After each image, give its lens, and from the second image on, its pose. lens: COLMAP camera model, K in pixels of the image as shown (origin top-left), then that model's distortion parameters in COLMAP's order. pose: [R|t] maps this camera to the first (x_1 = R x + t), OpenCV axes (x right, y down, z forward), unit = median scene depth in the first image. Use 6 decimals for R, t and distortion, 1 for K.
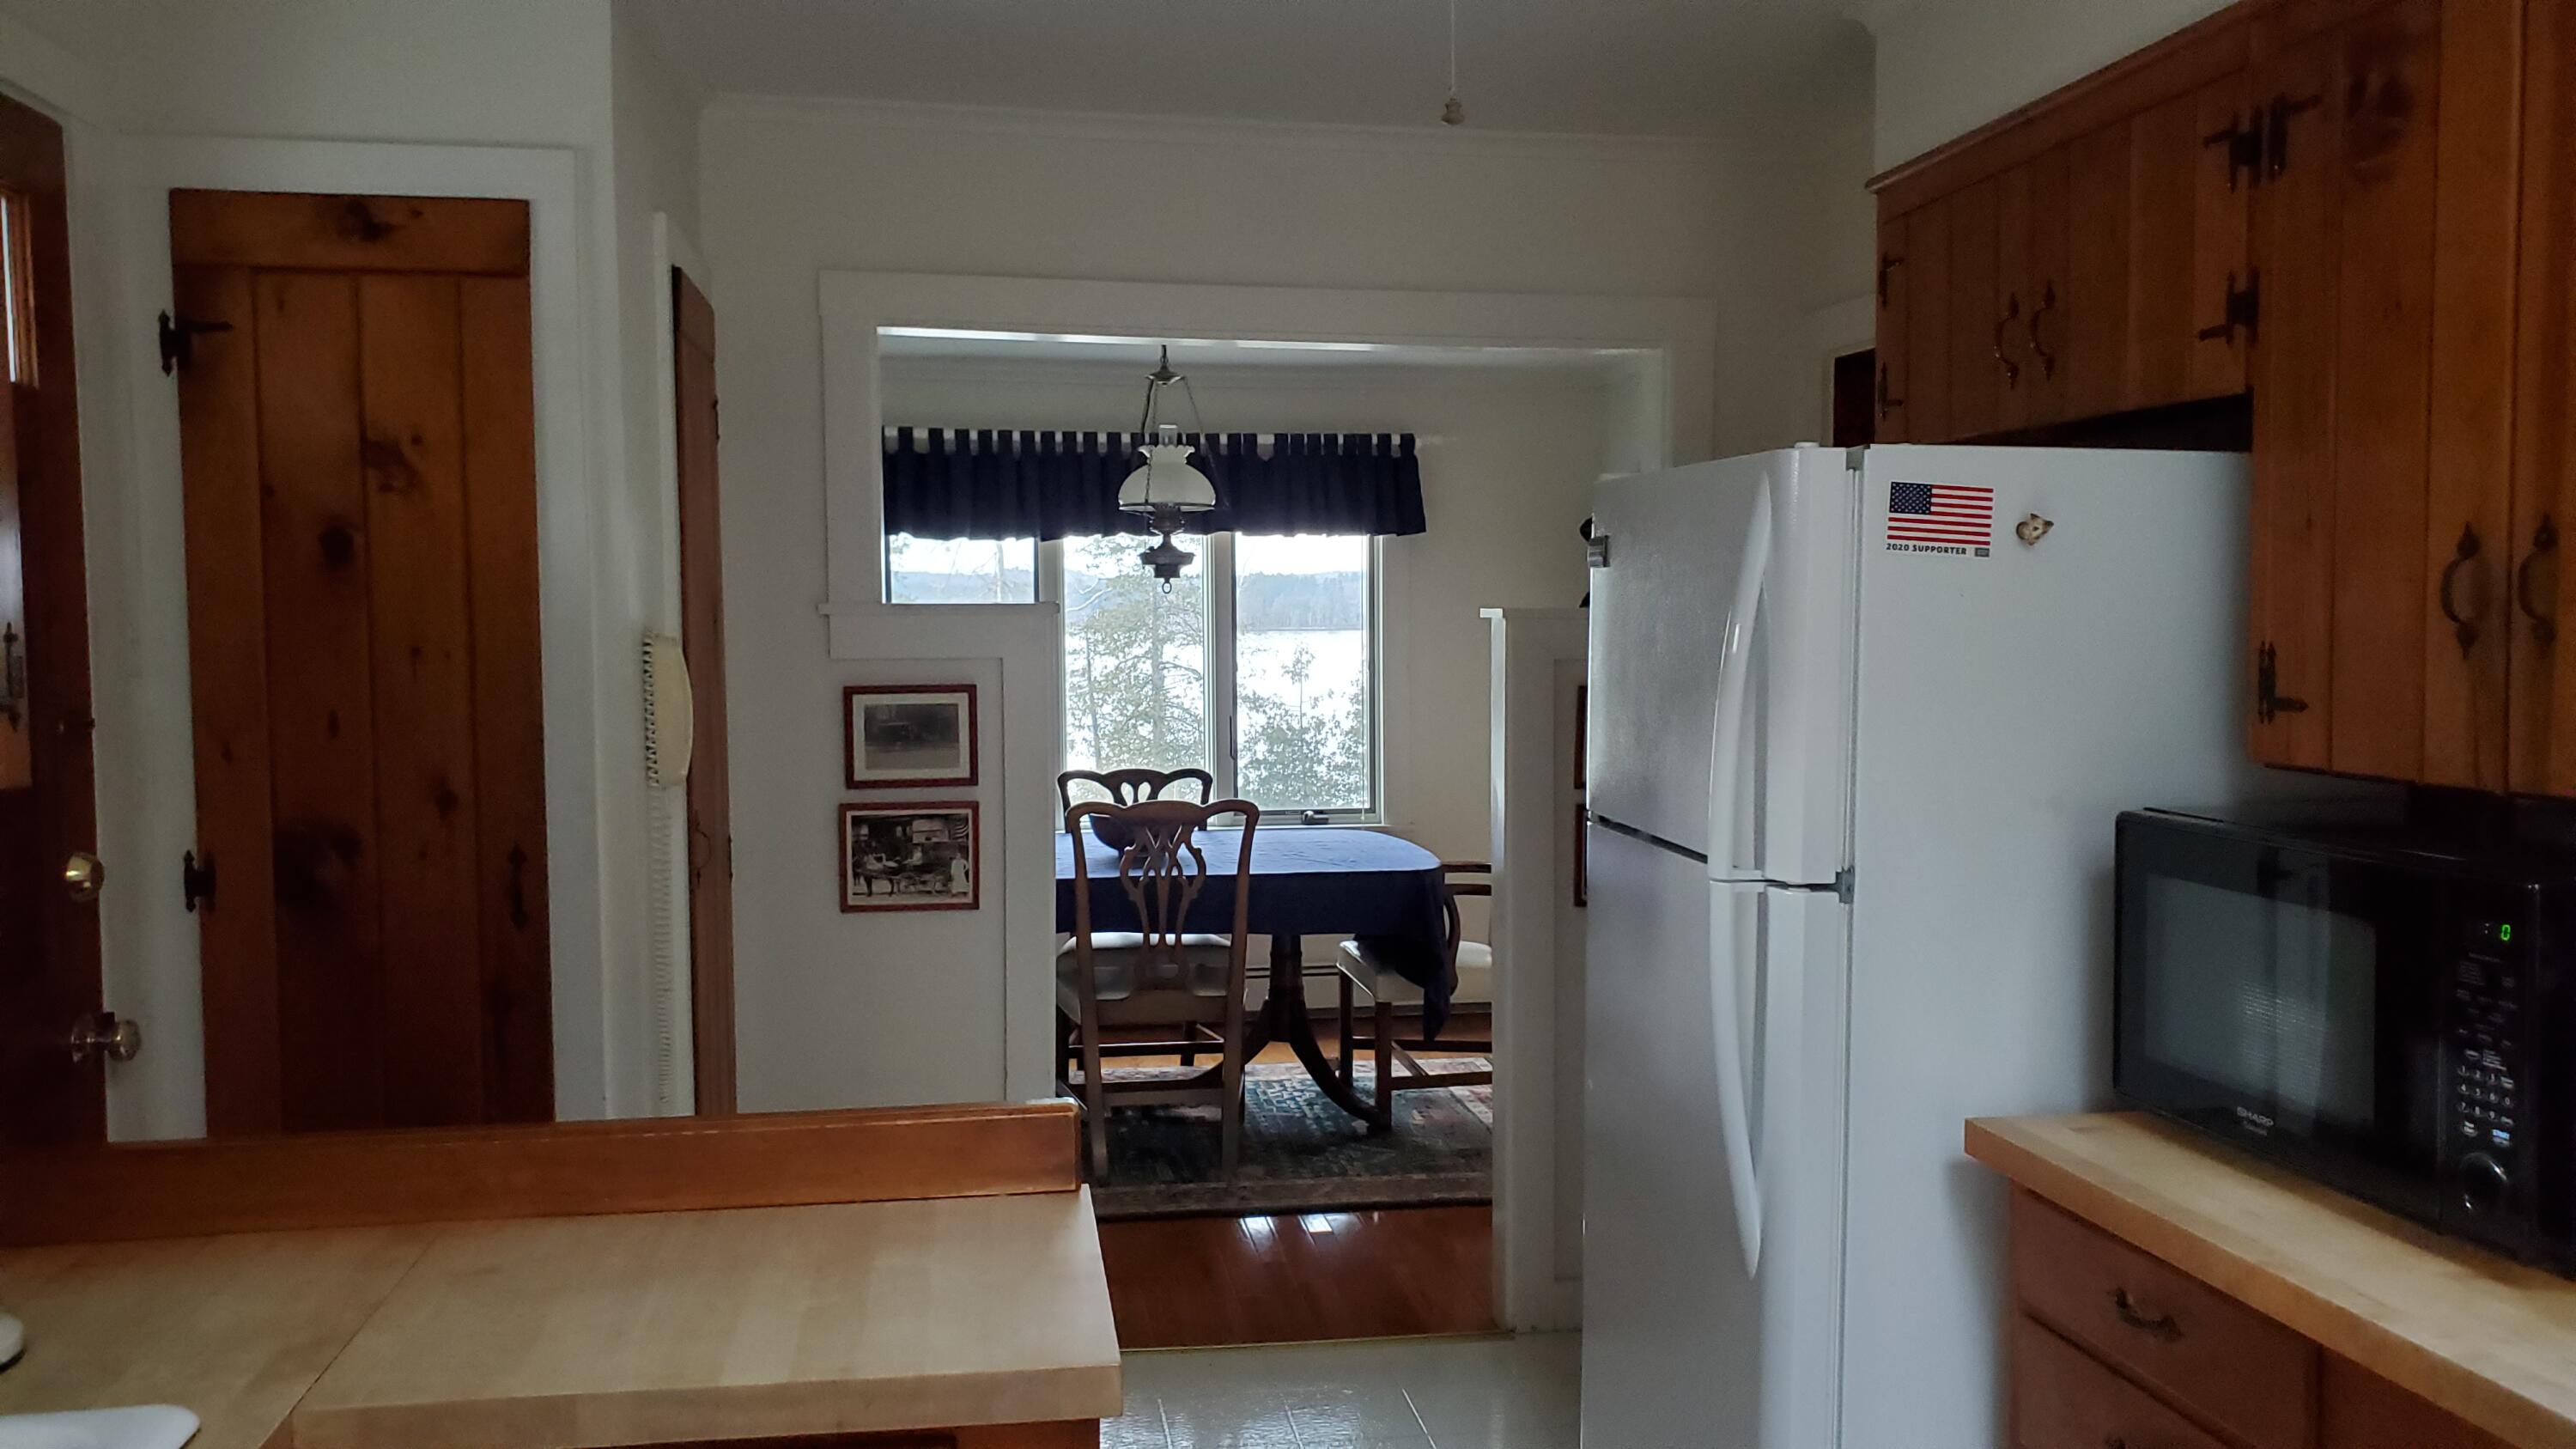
lens RADIAL K [[1965.0, 0, 1296.3], [0, 1965.0, 734.8], [0, 0, 1]] dist [0.215977, -0.740664]
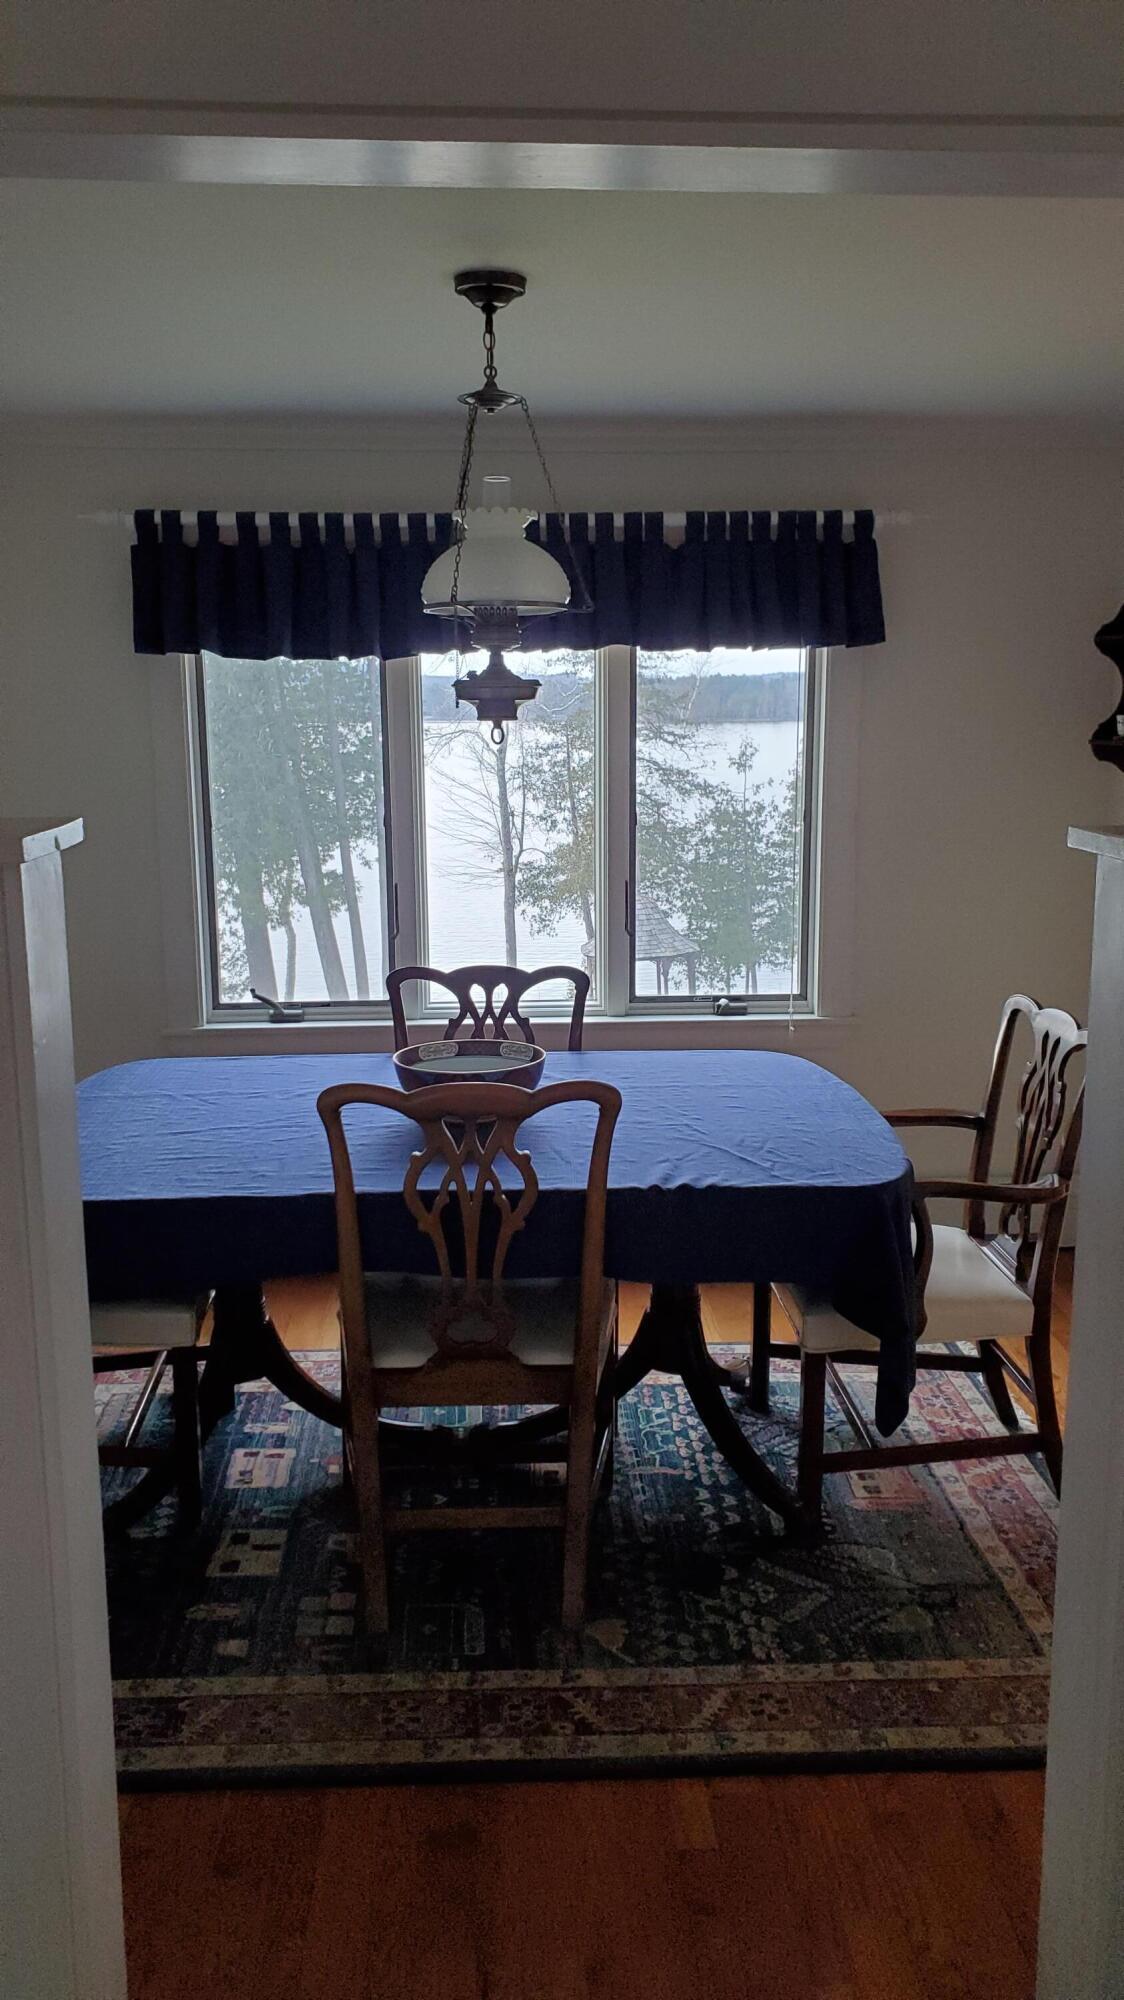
lens RADIAL K [[1525.4, 0, 550.8], [0, 1525.4, 988.7], [0, 0, 1]] dist [0.215977, -0.740664]
pose [[0.992256, 0.019711, -0.122634, 0.014939], [-0.005061, 0.992924, 0.118647, -0.044194], [0.124105, -0.117108, 0.985334, 0.417711]]
